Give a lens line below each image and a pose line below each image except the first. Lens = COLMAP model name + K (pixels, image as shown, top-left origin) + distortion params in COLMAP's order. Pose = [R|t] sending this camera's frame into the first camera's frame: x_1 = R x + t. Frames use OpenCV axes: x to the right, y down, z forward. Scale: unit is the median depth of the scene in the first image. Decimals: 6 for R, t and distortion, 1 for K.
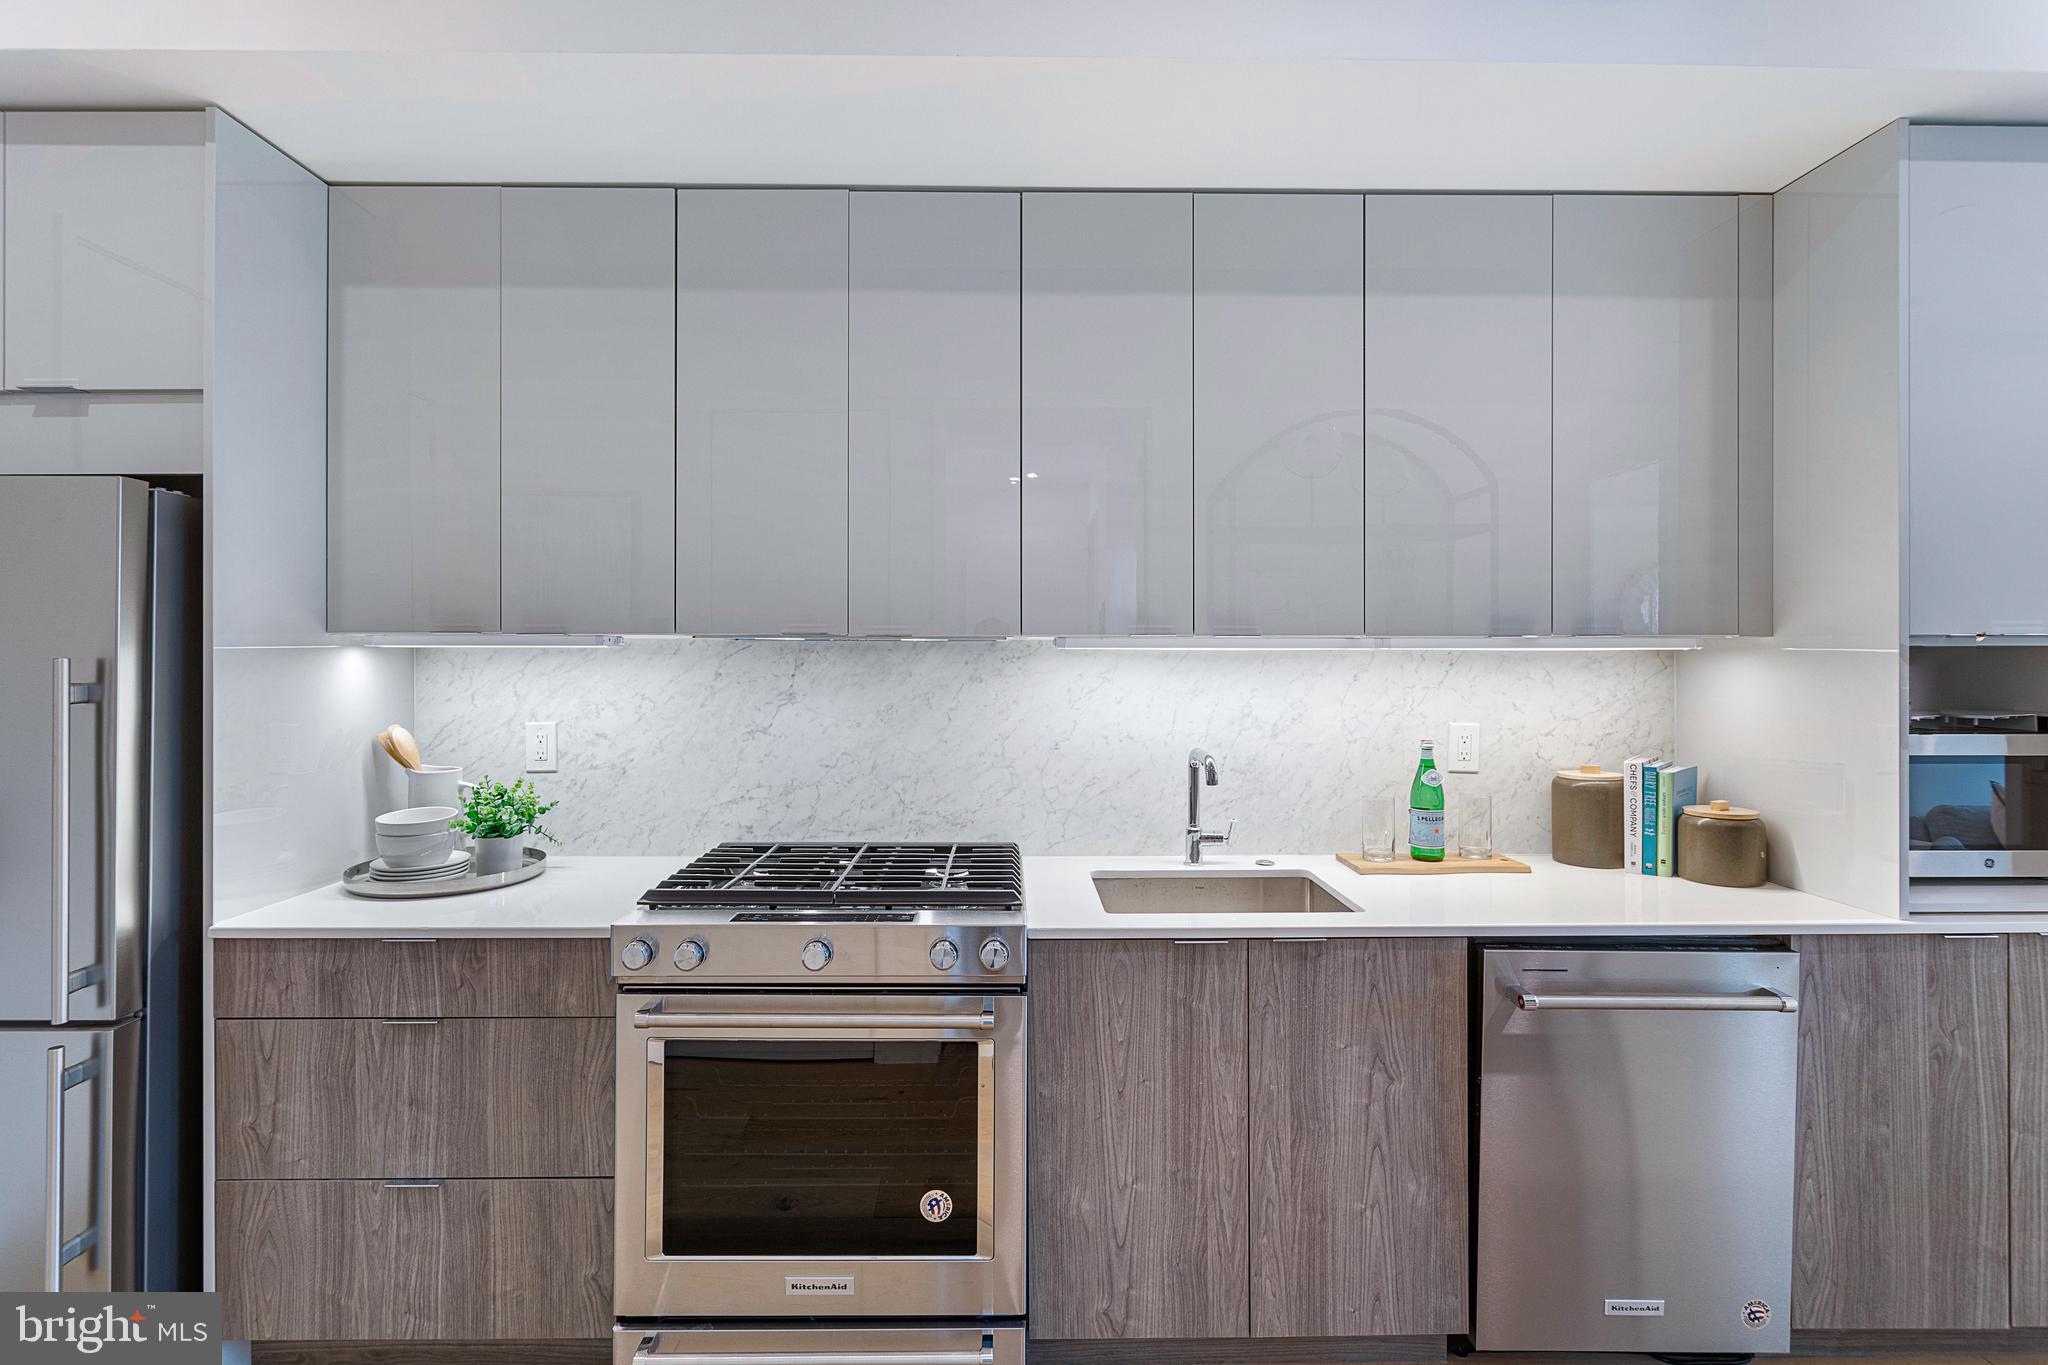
lens RADIAL K [[997.7, 0, 1022.9], [0, 997.7, 649.7], [0, 0, 1]] dist [0.001419, 0.000096]
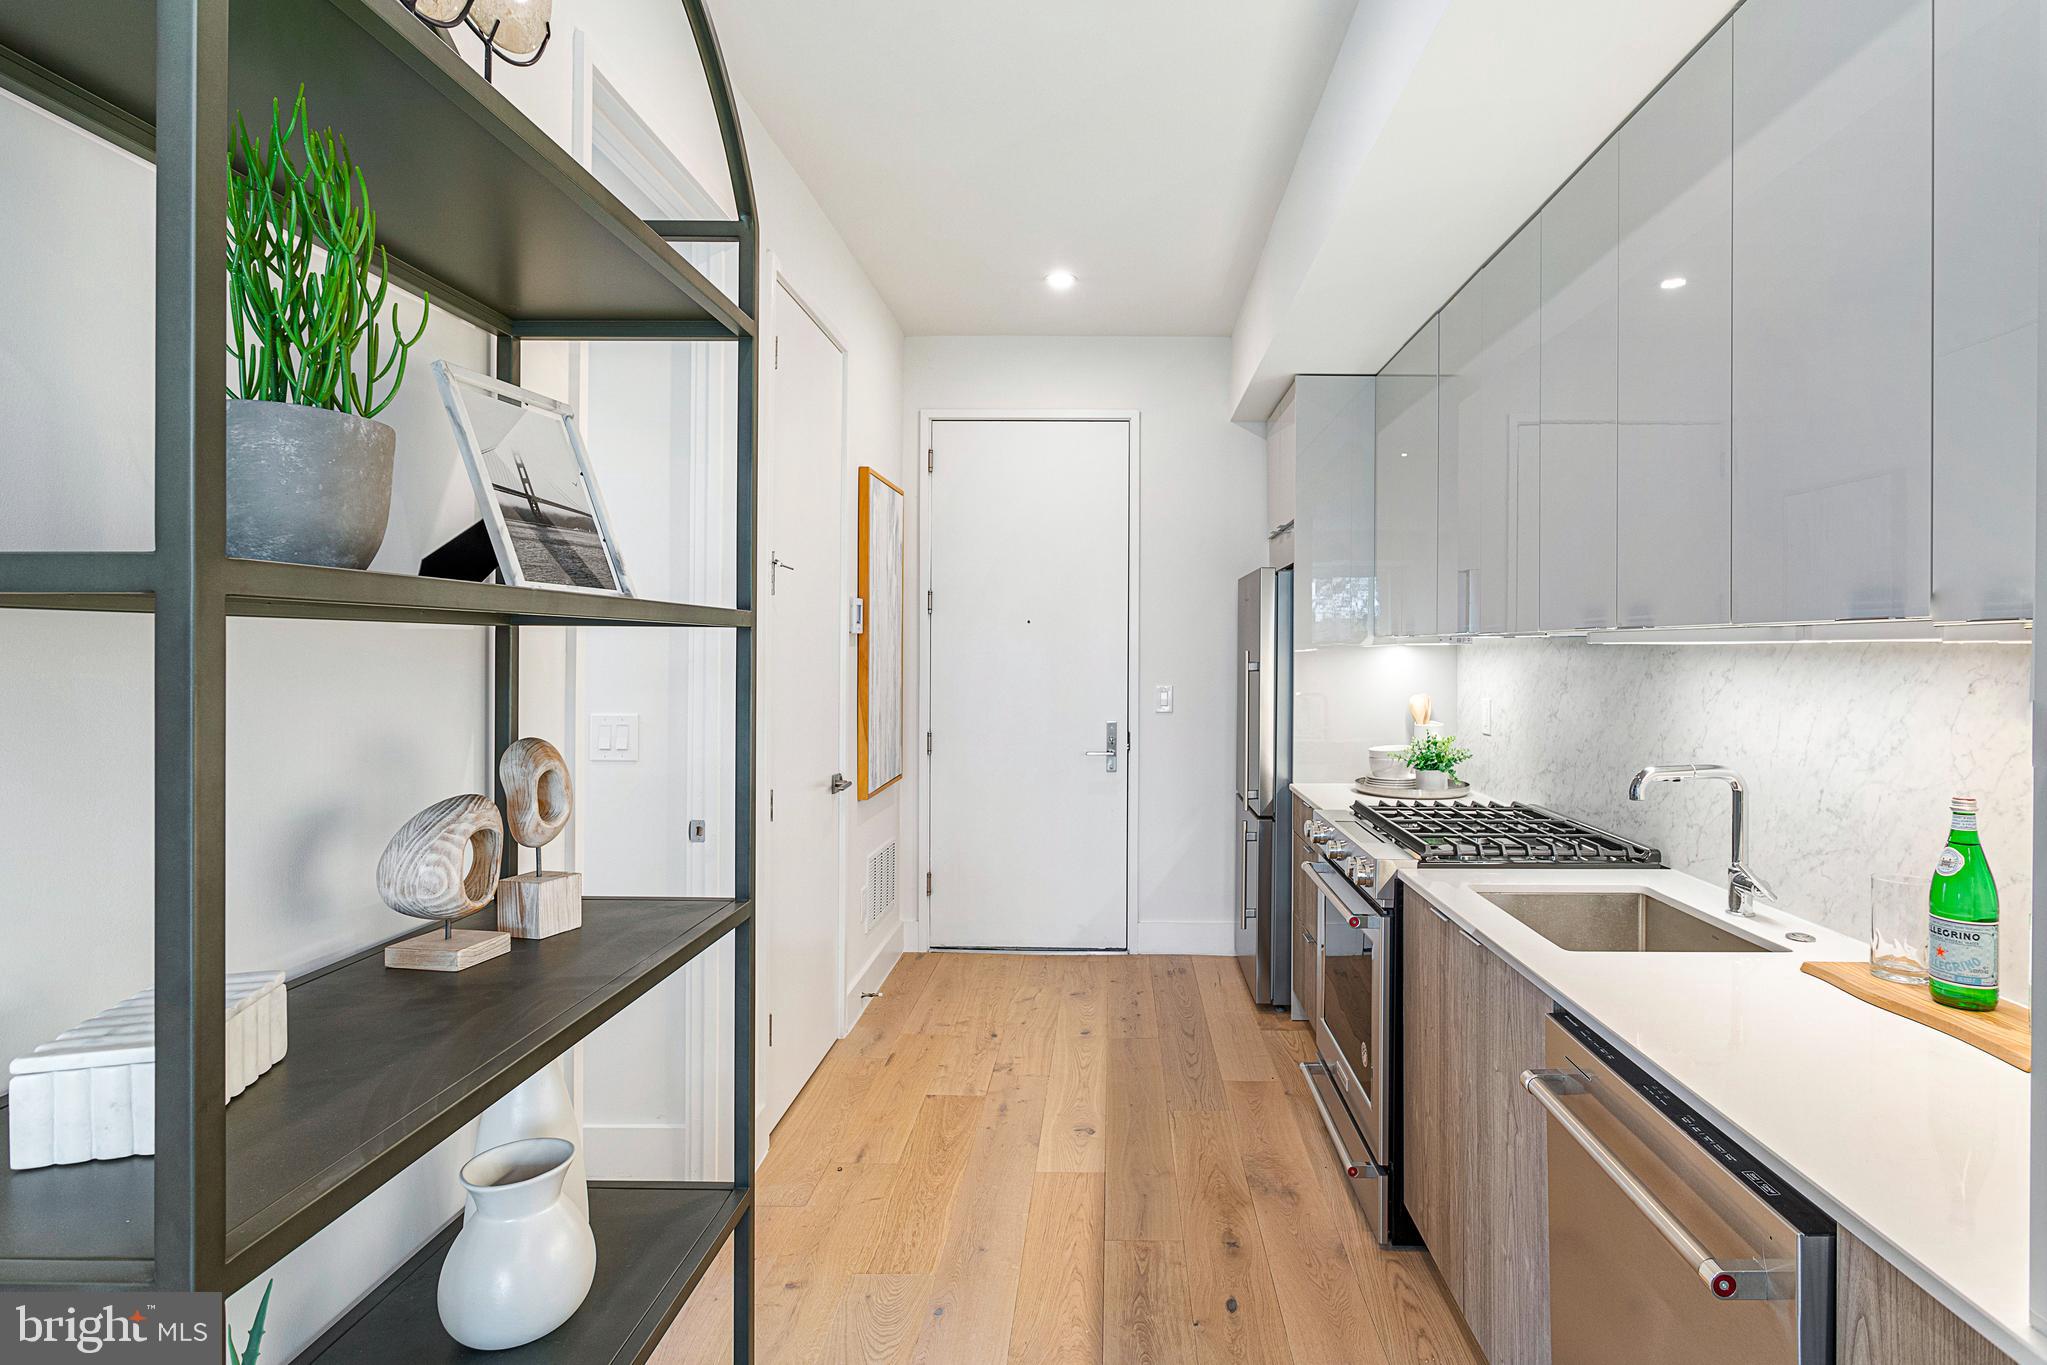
lens RADIAL K [[997.2, 0, 1022.4], [0, 997.2, 649.7], [0, 0, 1]] dist [0.001419, 0.000096]
pose [[-0.074515, 0.000290, -0.997220, 0.973319], [0.007125, 0.999975, -0.000242, 0.000799], [0.997194, -0.007124, -0.074515, 0.474925]]
